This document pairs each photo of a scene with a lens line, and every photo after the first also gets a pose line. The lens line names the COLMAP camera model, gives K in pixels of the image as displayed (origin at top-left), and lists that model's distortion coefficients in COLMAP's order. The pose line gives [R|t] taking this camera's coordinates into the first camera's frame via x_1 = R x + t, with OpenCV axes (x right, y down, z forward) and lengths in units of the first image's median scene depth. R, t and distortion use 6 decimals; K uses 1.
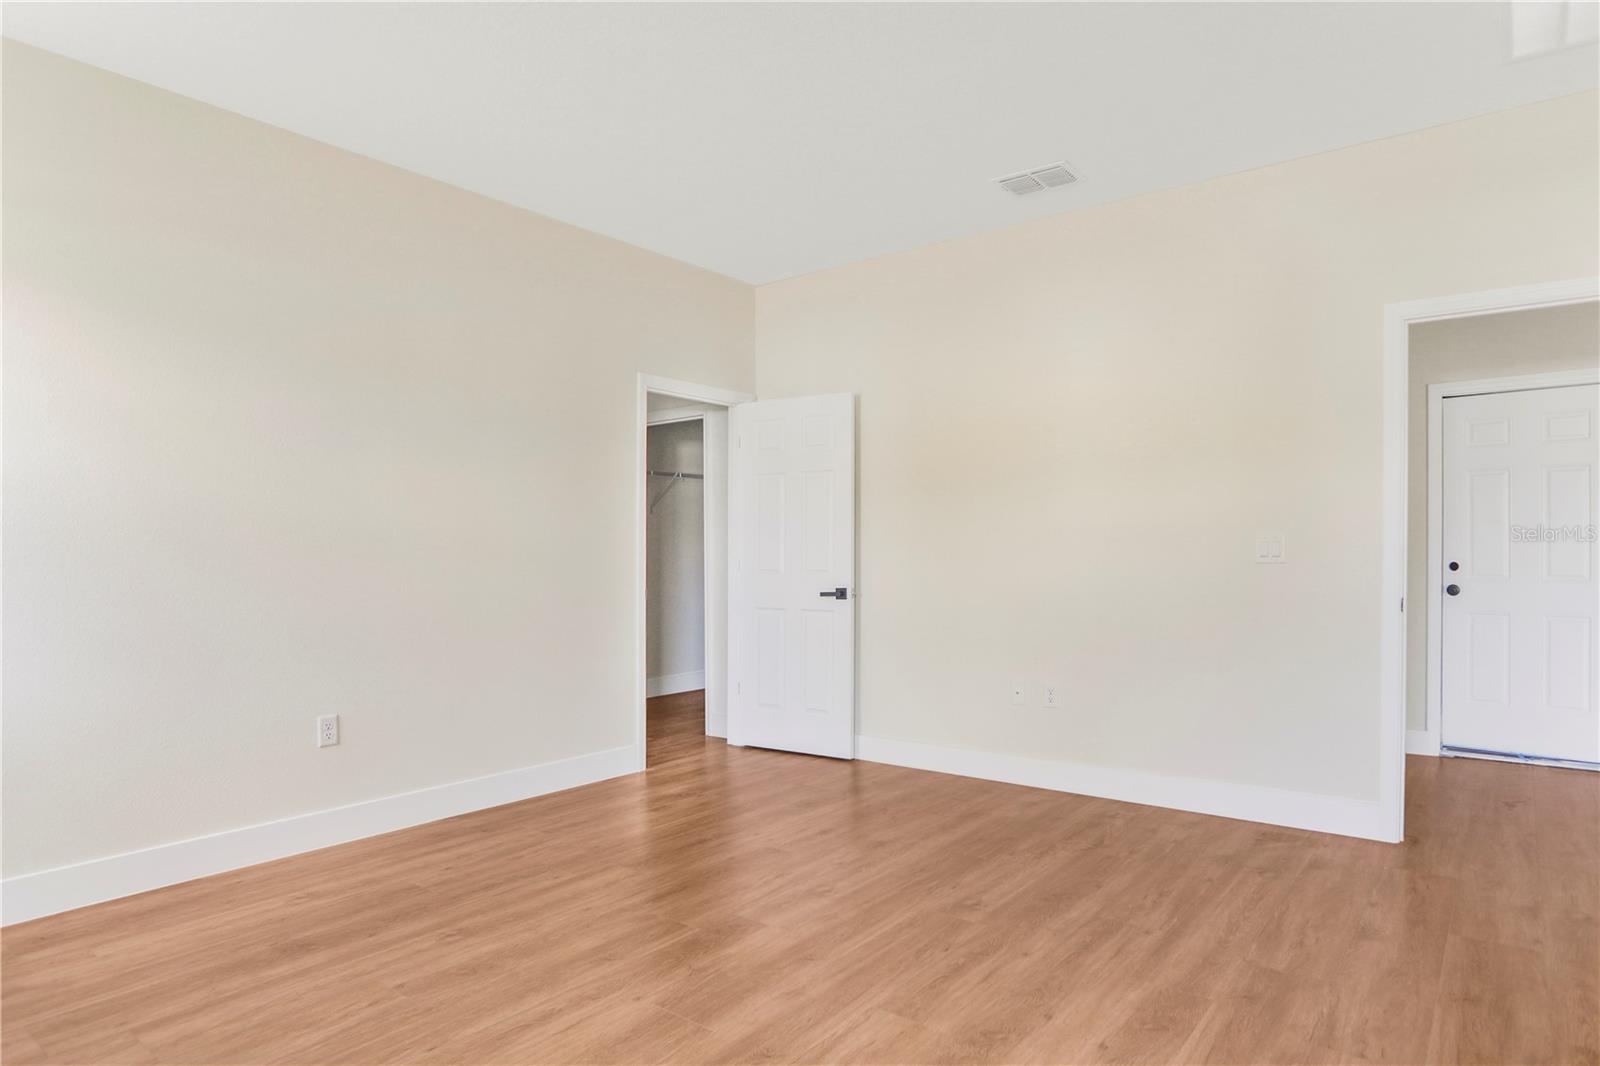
lens RADIAL K [[944.0, 0, 800.0], [0, 944.0, 533.0], [0, 0, 1]] dist [0.004293, 0.000537]
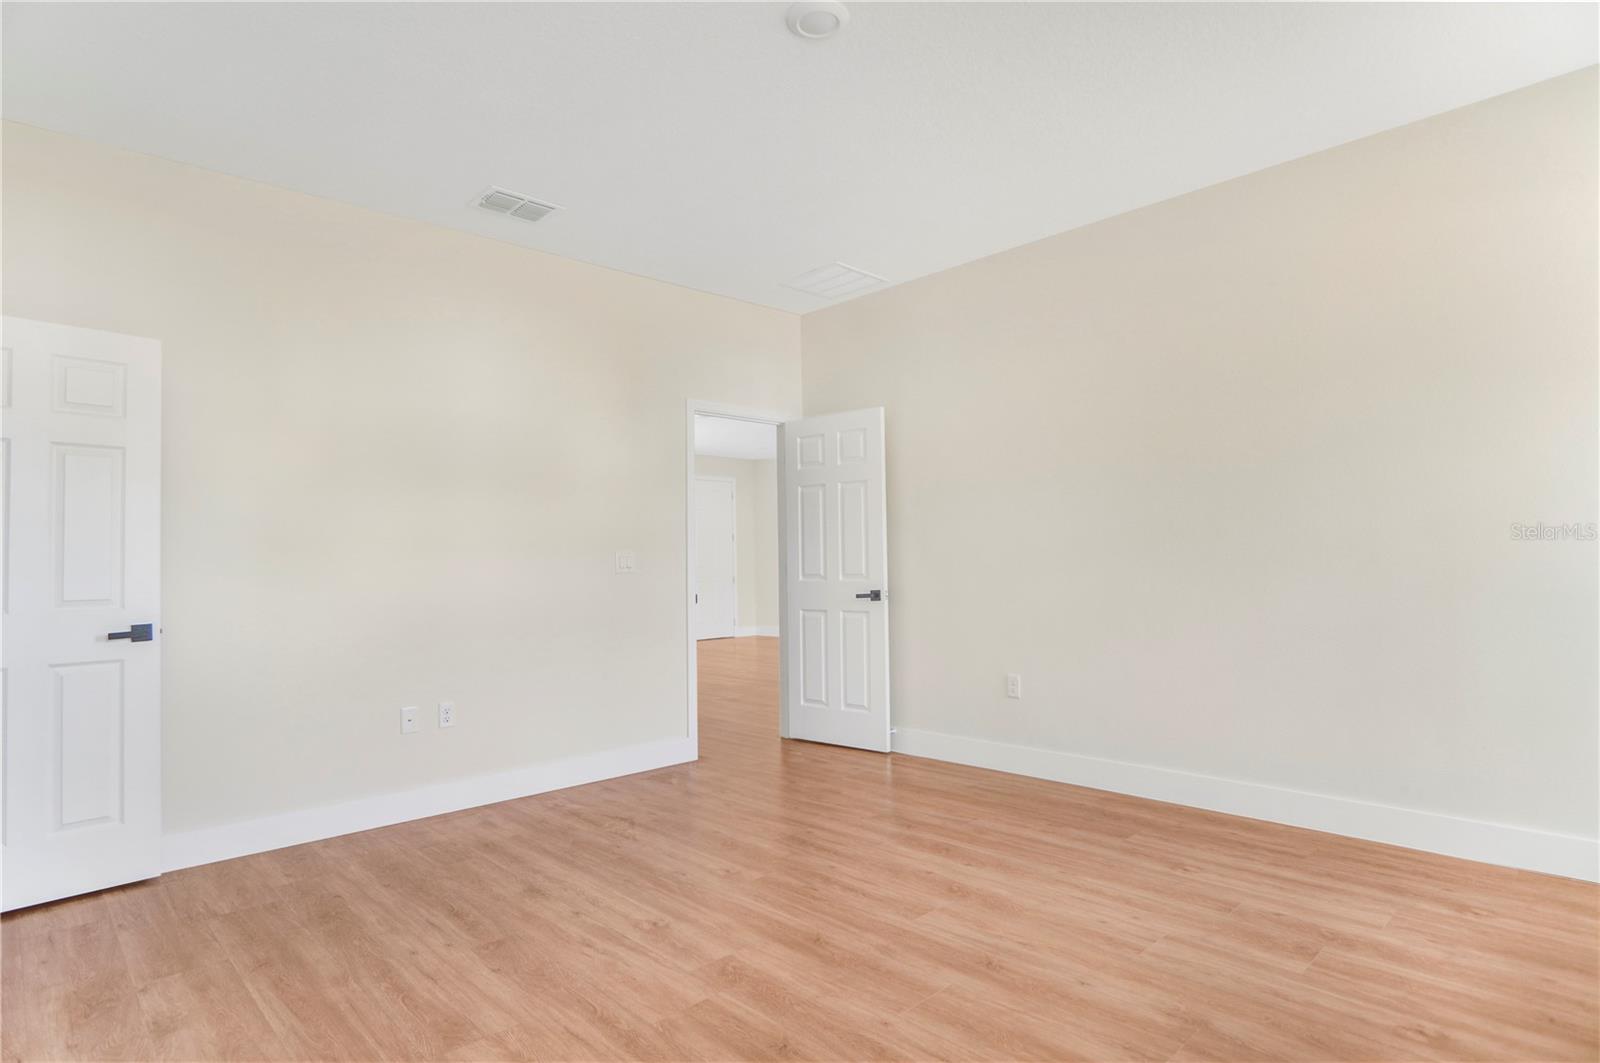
lens RADIAL K [[830.1, 0, 800.2], [0, 830.1, 572.3], [0, 0, 1]] dist [-0.002532, 0.000273]
pose [[0.126547, 0.006714, 0.991938, -0.796579], [-0.008908, 0.999944, -0.005632, 0.034030], [-0.991921, -0.008124, 0.126600, 0.776089]]
